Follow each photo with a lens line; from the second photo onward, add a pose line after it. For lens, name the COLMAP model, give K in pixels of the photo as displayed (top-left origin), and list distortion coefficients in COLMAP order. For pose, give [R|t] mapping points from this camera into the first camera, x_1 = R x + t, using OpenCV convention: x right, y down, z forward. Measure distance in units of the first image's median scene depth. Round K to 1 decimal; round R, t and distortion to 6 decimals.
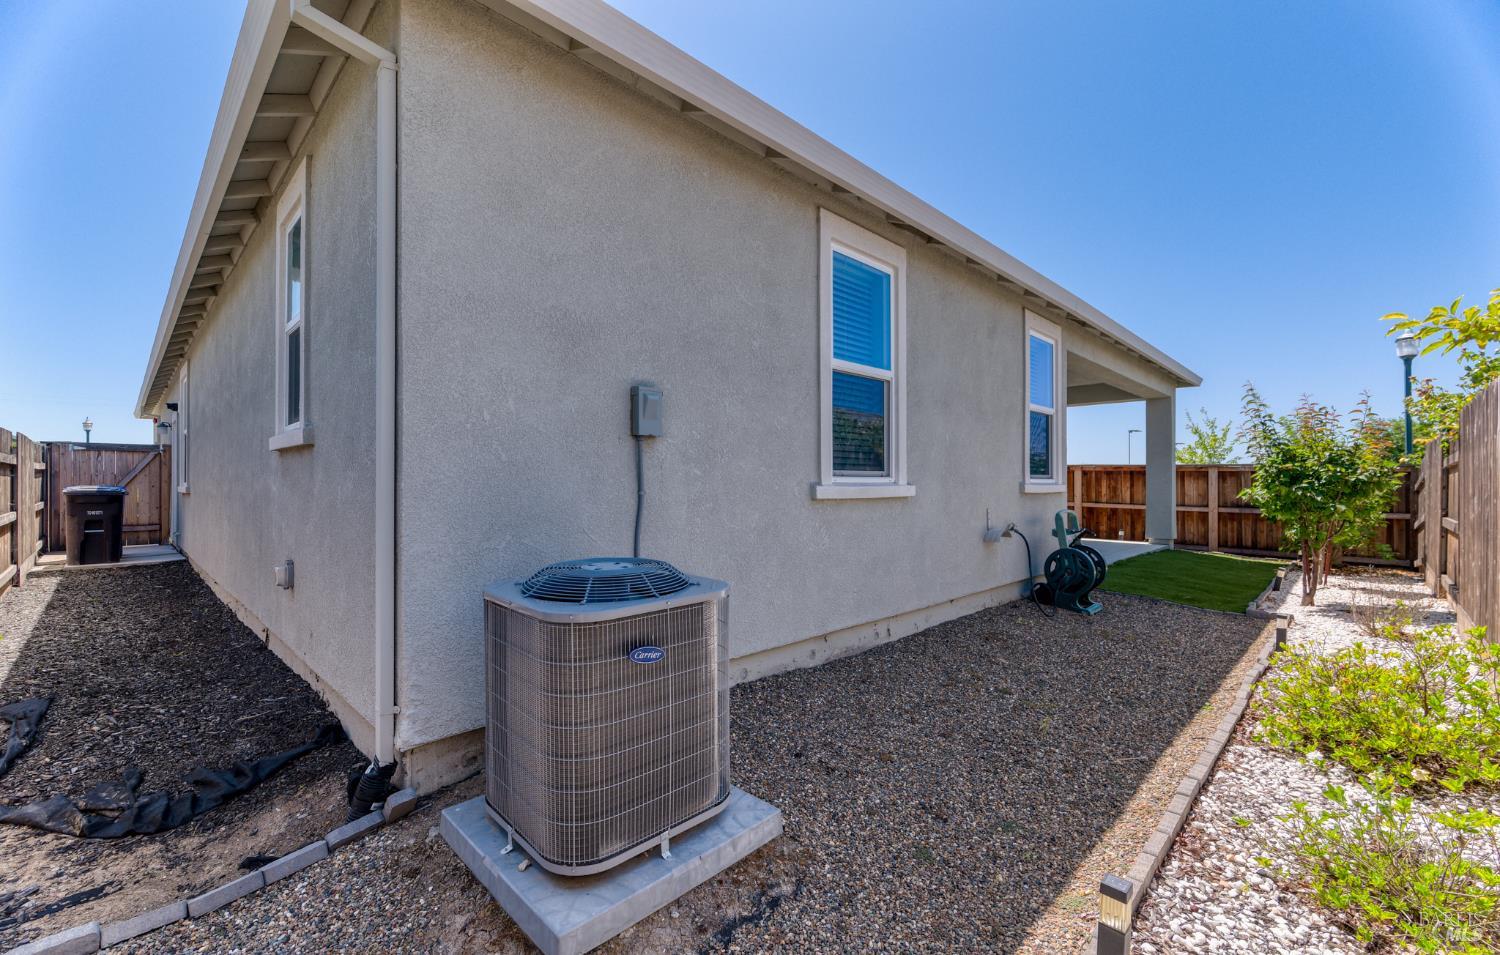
lens RADIAL K [[635.7, 0, 750.0], [0, 635.7, 477.5], [0, 0, 1]] dist [0.000697, -0.000078]
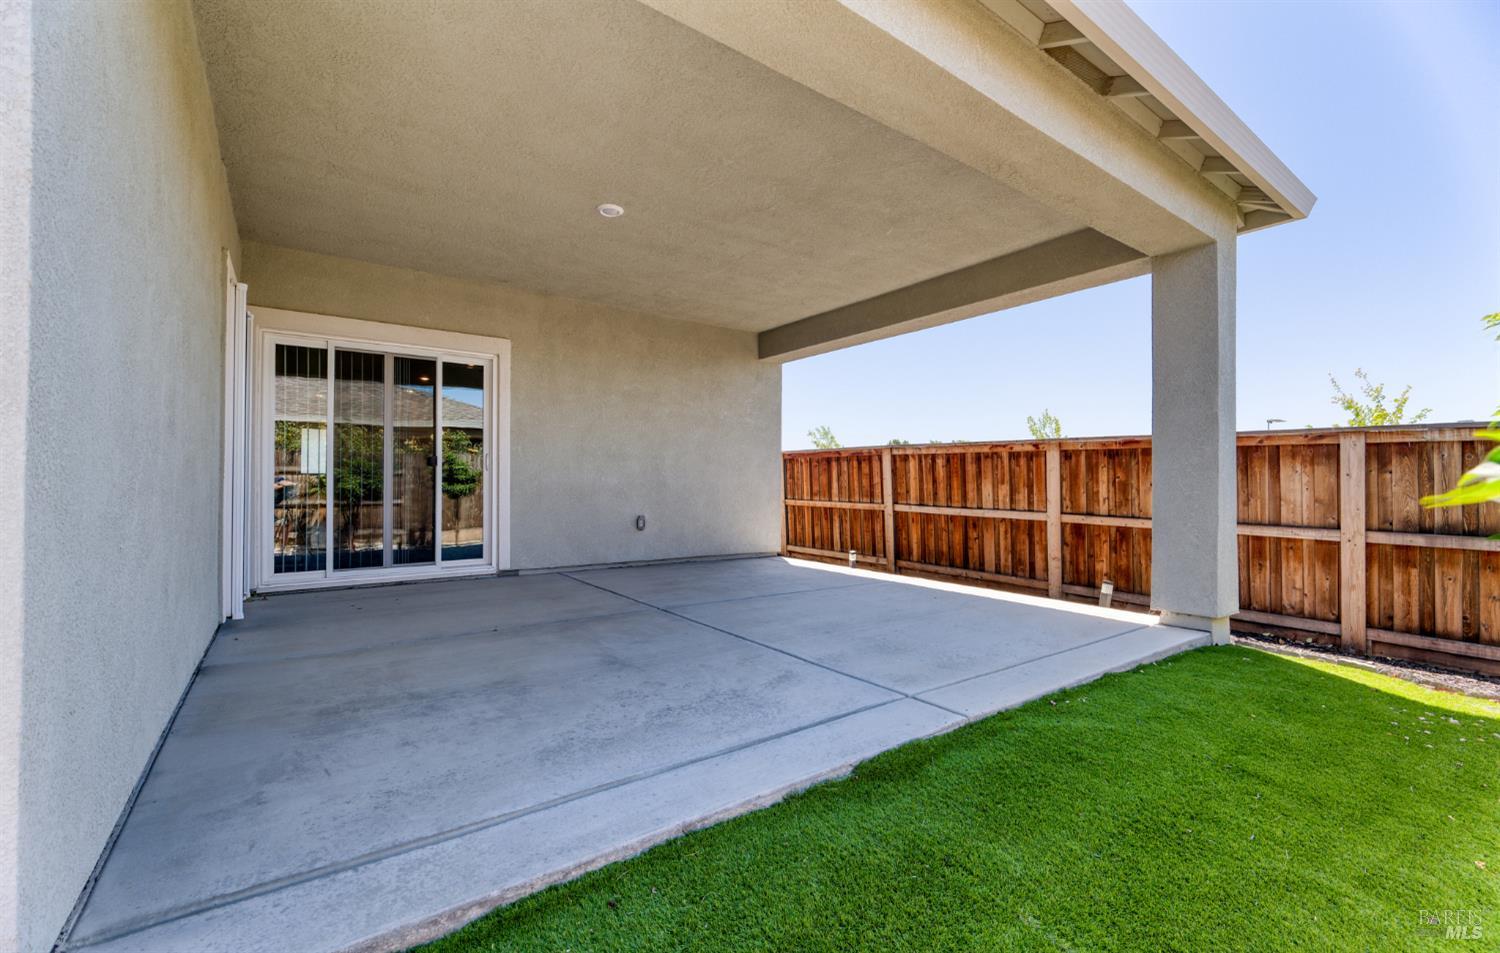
lens RADIAL K [[635.7, 0, 750.0], [0, 635.7, 476.5], [0, 0, 1]] dist [0.000697, -0.000078]
pose [[0.987519, 0.000483, -0.157498, 0.408657], [-0.001016, 0.999994, -0.003304, 0.013312], [0.157495, 0.003423, 0.987514, 0.532958]]
